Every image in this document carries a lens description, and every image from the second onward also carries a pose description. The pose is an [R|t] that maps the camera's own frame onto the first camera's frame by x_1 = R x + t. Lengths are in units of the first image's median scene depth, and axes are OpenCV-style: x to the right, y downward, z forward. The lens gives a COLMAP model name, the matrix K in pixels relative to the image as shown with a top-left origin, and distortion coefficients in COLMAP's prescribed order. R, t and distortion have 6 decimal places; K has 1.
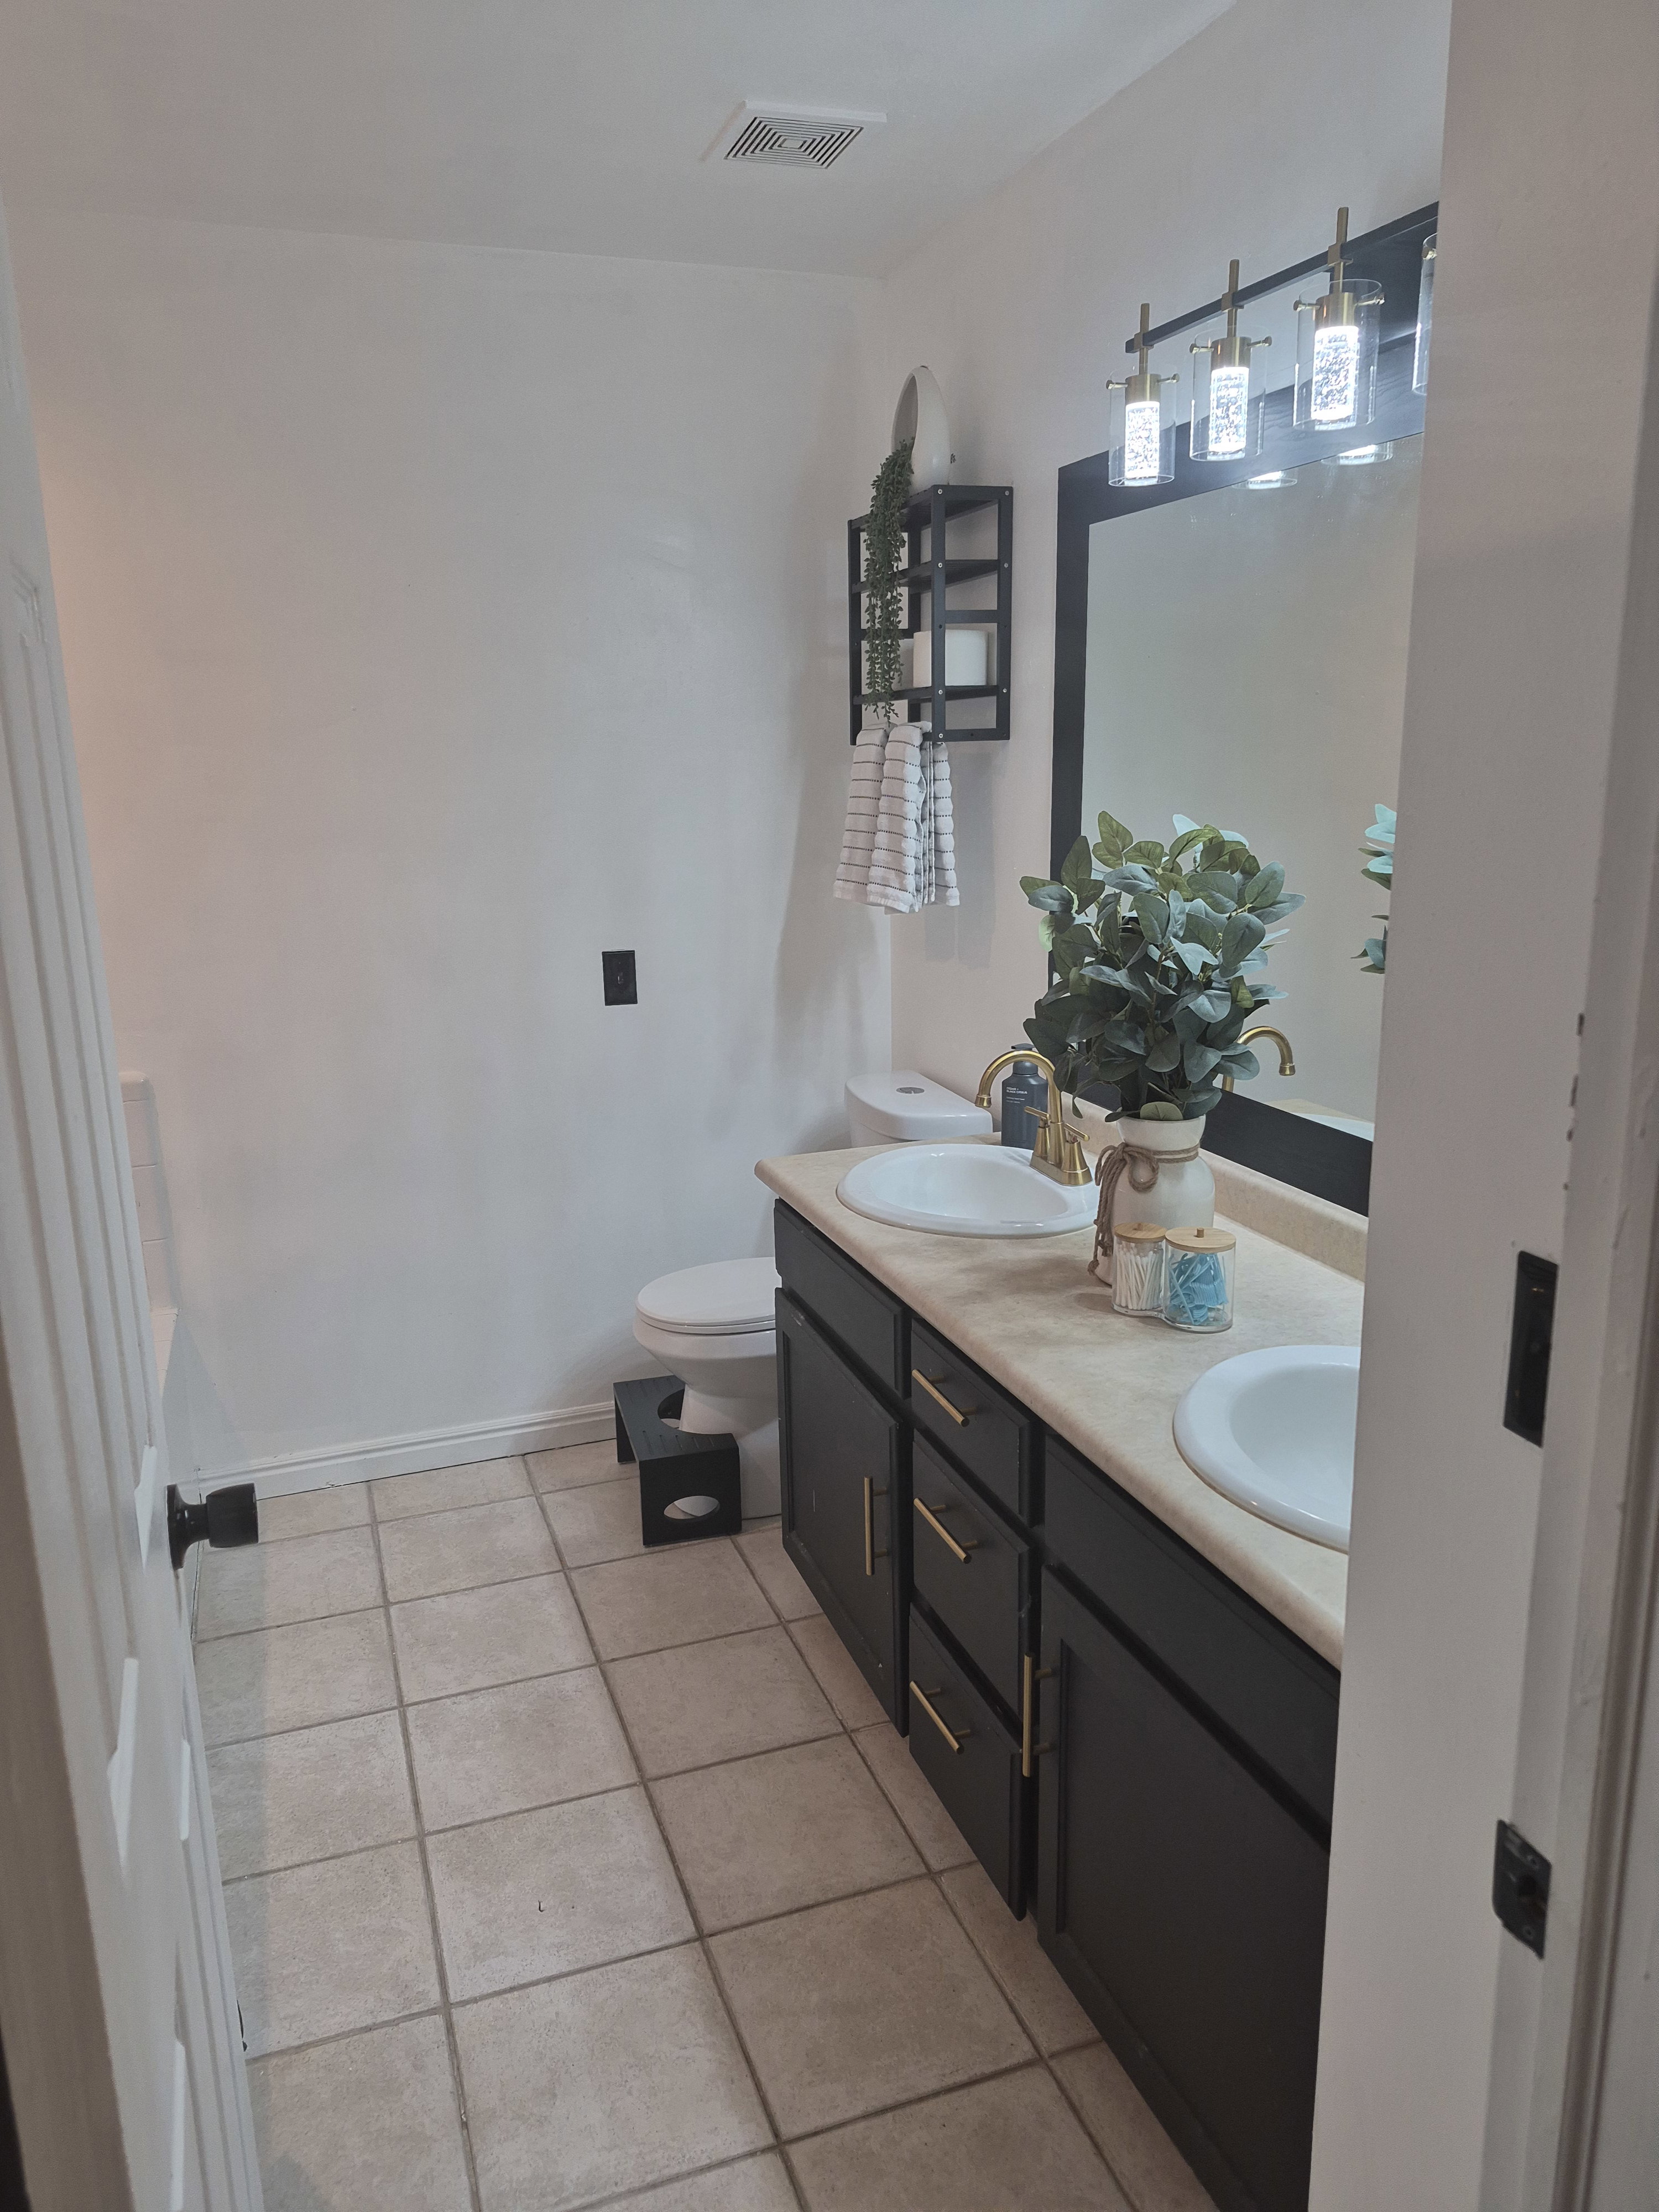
lens RADIAL K [[1521.8, 0, 785.9], [0, 1521.8, 1105.3], [0, 0, 1]] dist [0.103403, -0.154133]
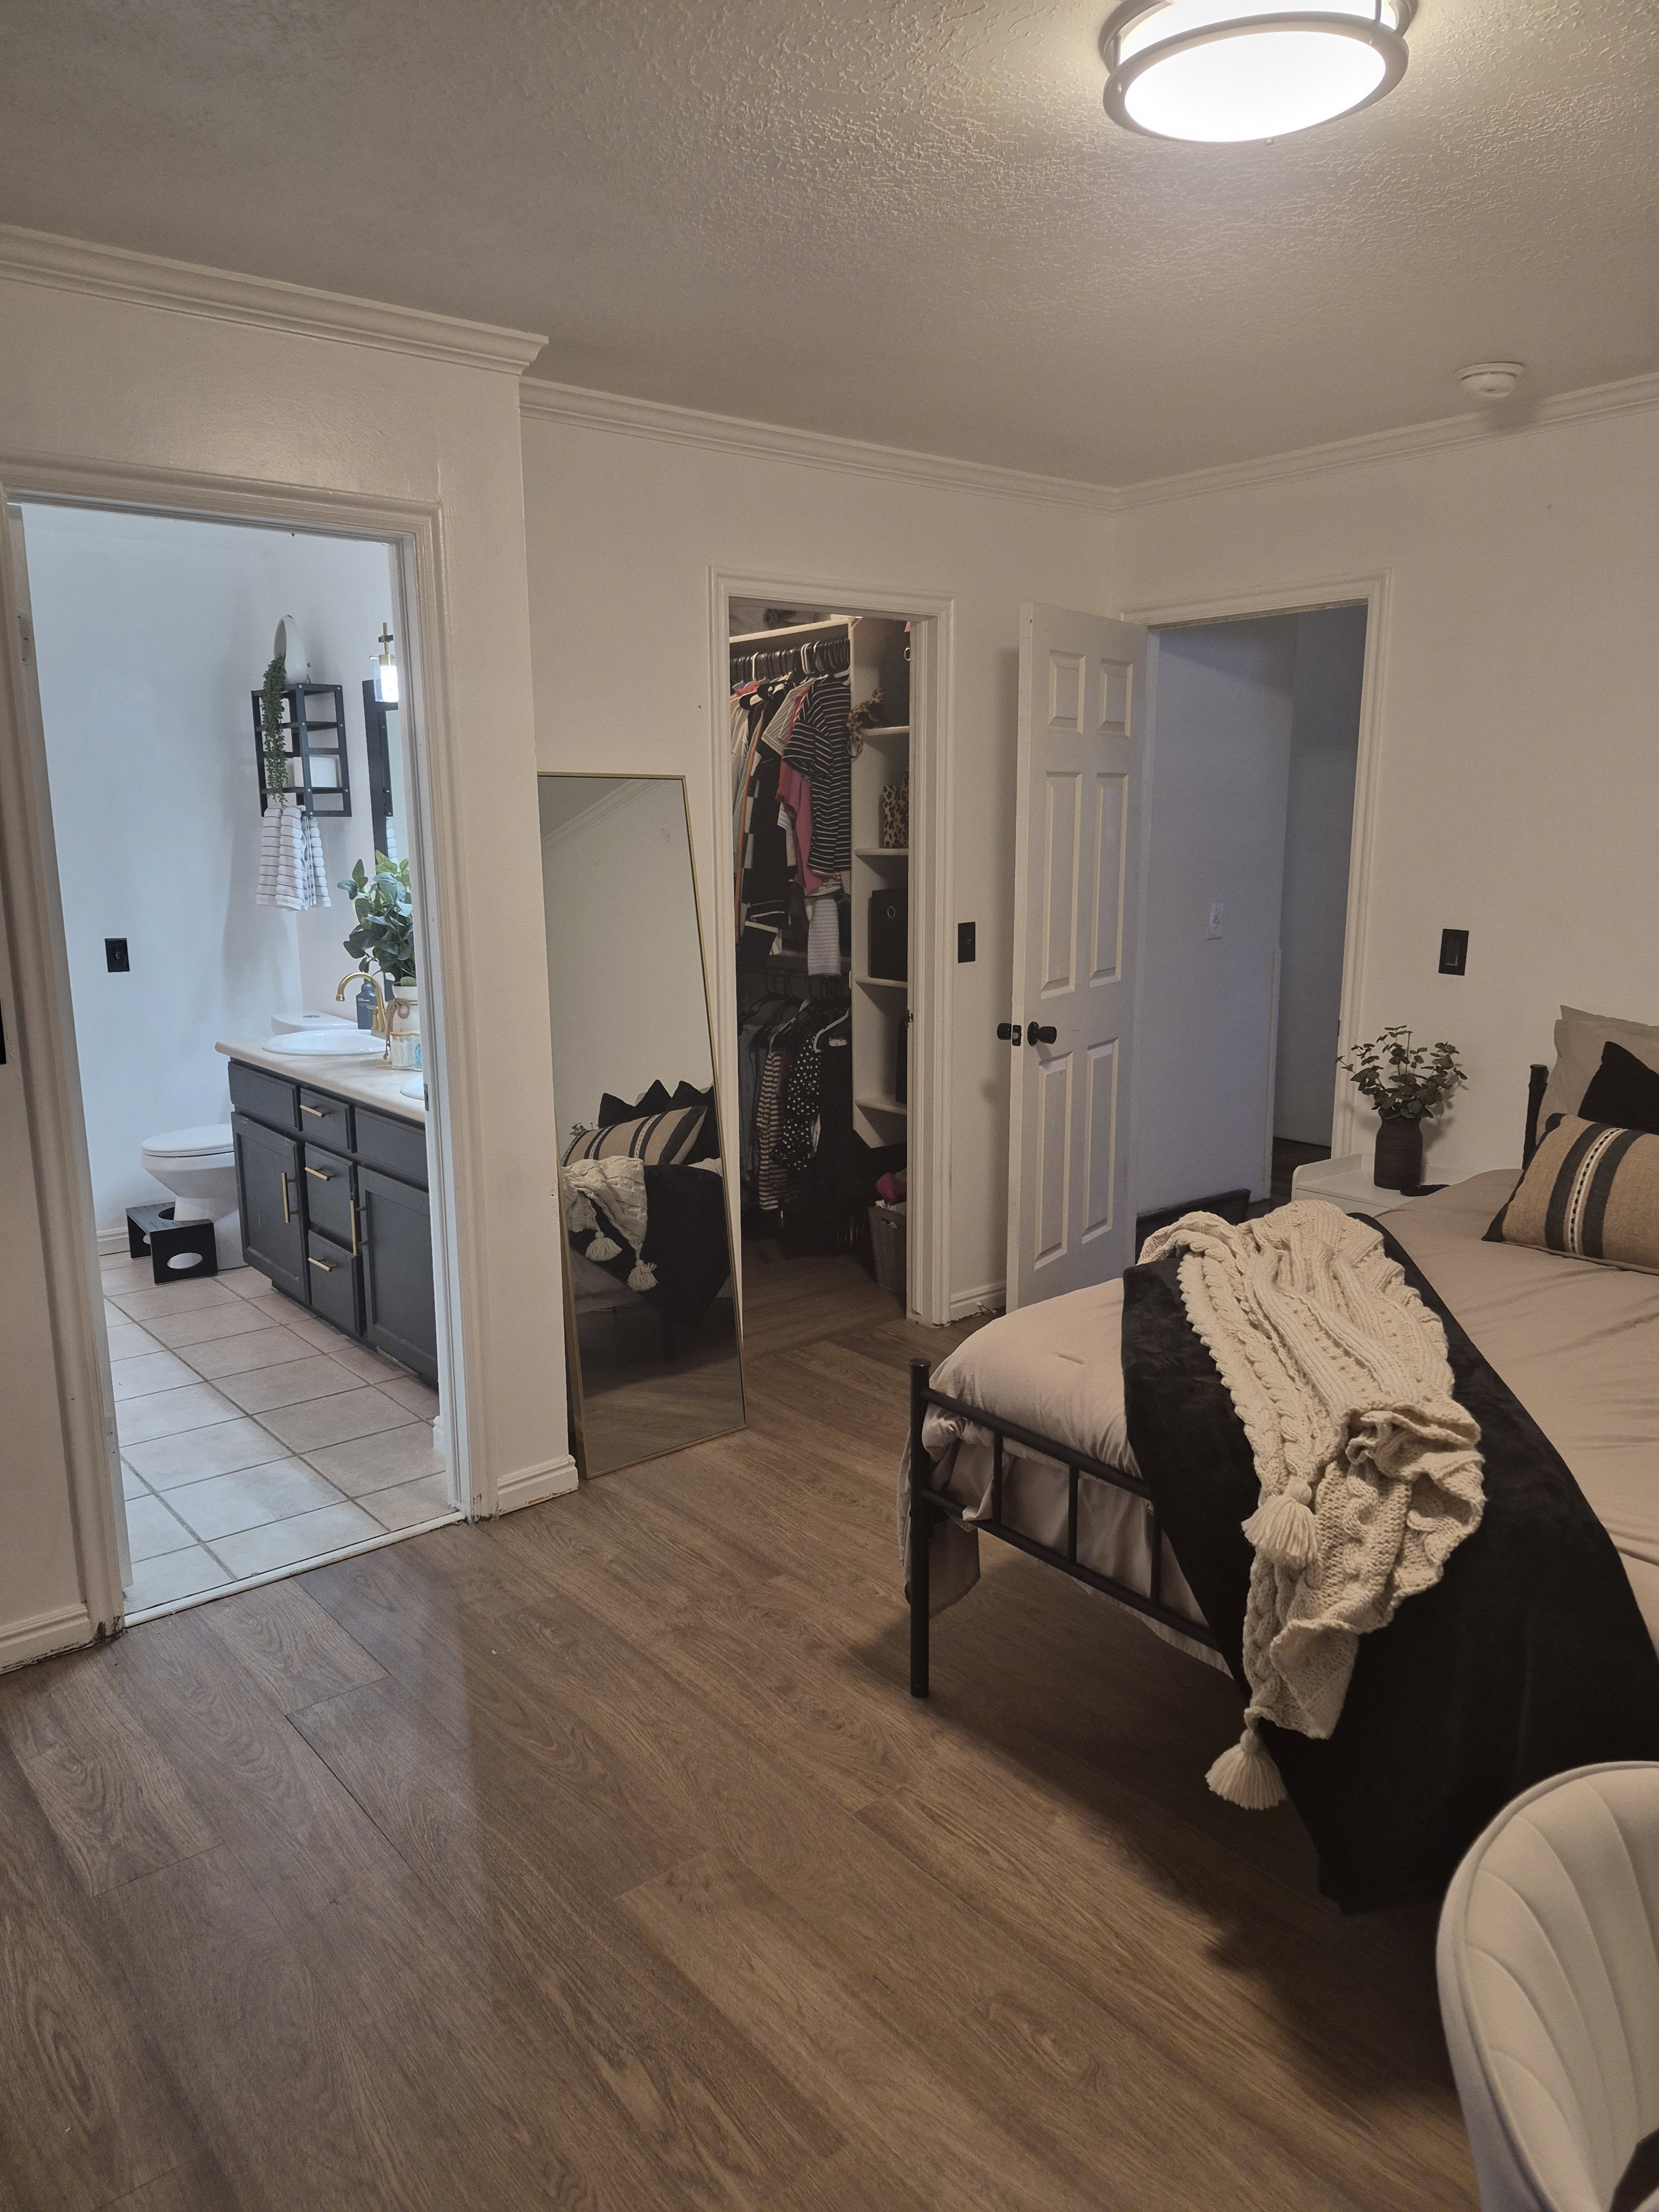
lens RADIAL K [[1517.7, 0, 829.5], [0, 1517.7, 1106.0], [0, 0, 1]] dist [0.049297, -0.000280]
pose [[0.932106, -0.051845, 0.358457, 0.004208], [0.067461, 0.997234, -0.031187, 0.203686], [-0.355849, 0.053251, 0.933025, -0.895012]]
